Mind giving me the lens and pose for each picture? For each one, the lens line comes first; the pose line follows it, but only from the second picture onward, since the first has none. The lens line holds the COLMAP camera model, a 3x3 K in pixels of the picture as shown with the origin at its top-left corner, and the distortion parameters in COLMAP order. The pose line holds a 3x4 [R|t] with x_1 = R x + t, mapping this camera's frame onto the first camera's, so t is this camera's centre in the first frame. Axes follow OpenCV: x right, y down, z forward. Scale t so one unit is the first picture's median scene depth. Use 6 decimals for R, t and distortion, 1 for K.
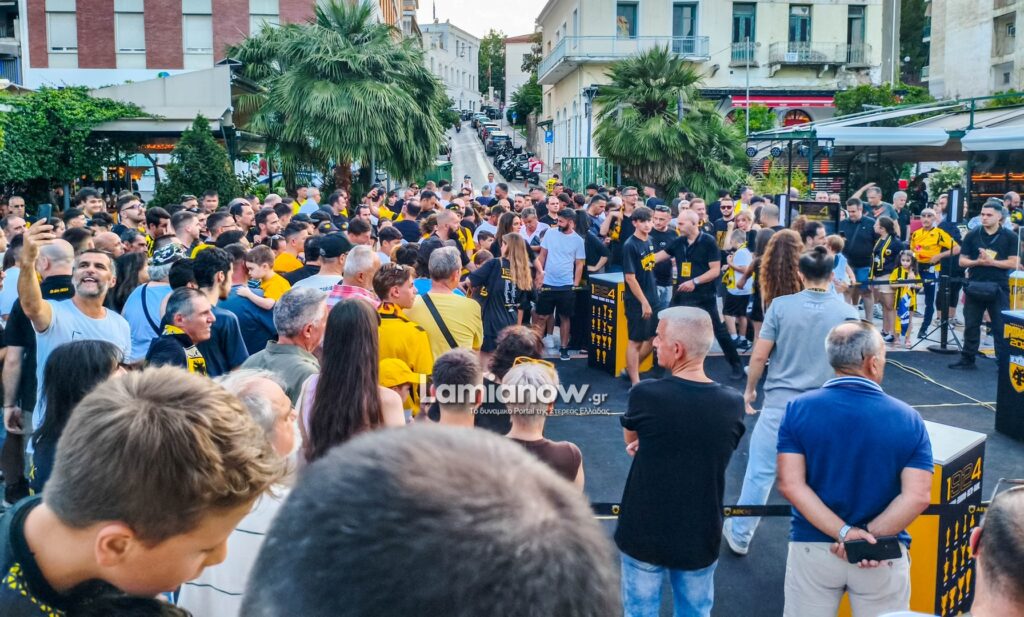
lens RADIAL K [[791.9, 0, 501.9], [0, 791.9, 242.2], [0, 0, 1]] dist [0.060993, -0.108789]
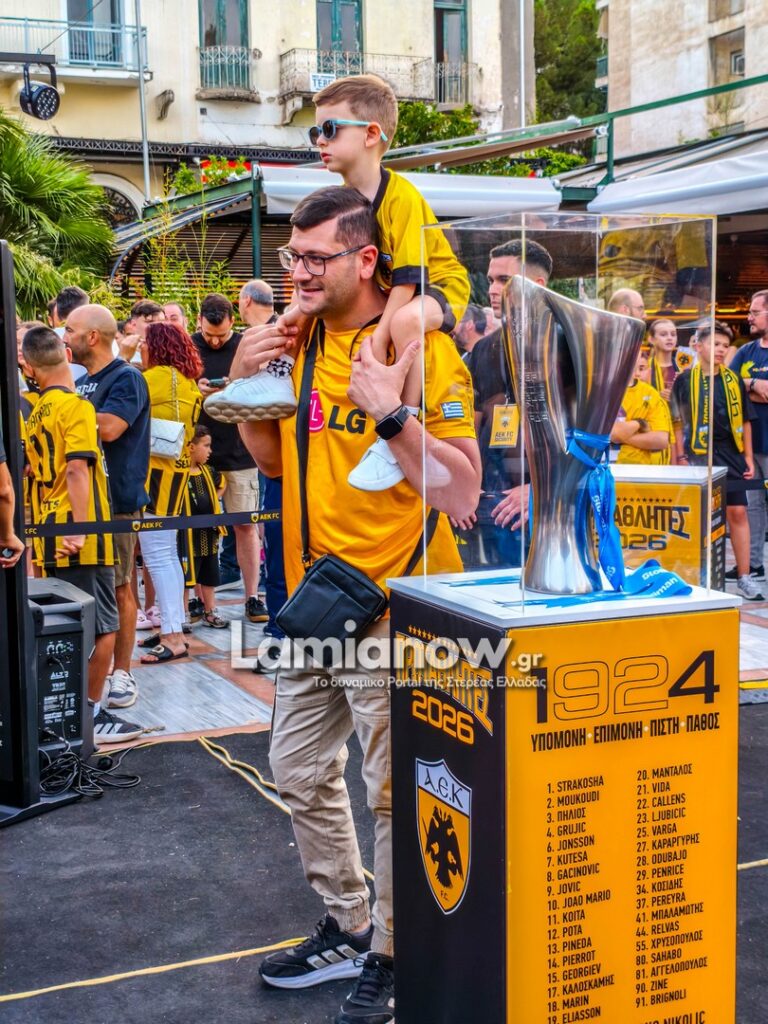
lens RADIAL K [[1585.2, 0, 398.4], [0, 1585.2, 505.7], [0, 0, 1]] dist [0.044446, 0.000000]
pose [[0.943514, -0.044521, 0.328328, 0.148211], [0.043350, 0.999001, 0.010890, 0.017994], [-0.328485, 0.003958, 0.944501, 0.170055]]
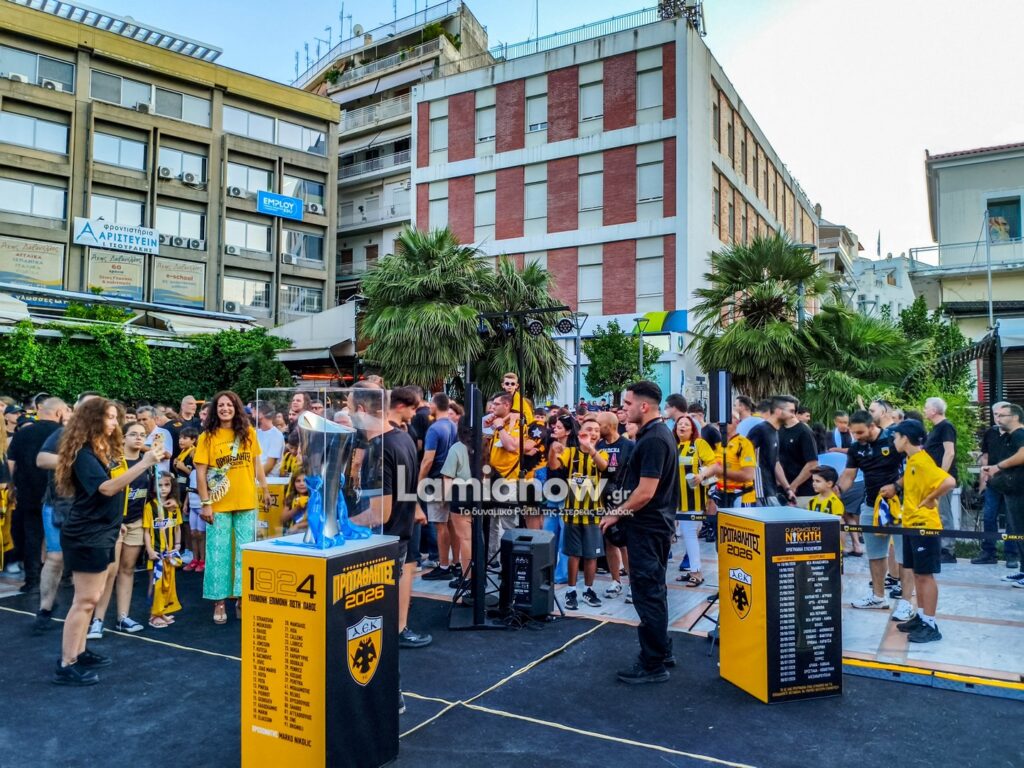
lens RADIAL K [[789.8, 0, 509.0], [0, 789.8, 383.1], [0, 0, 1]] dist [0.048368, -0.084828]
pose [[0.824521, -0.024347, -0.565308, 0.344297], [-0.056326, 0.990580, -0.124815, 0.012897], [0.563021, 0.134754, 0.815382, 0.180024]]
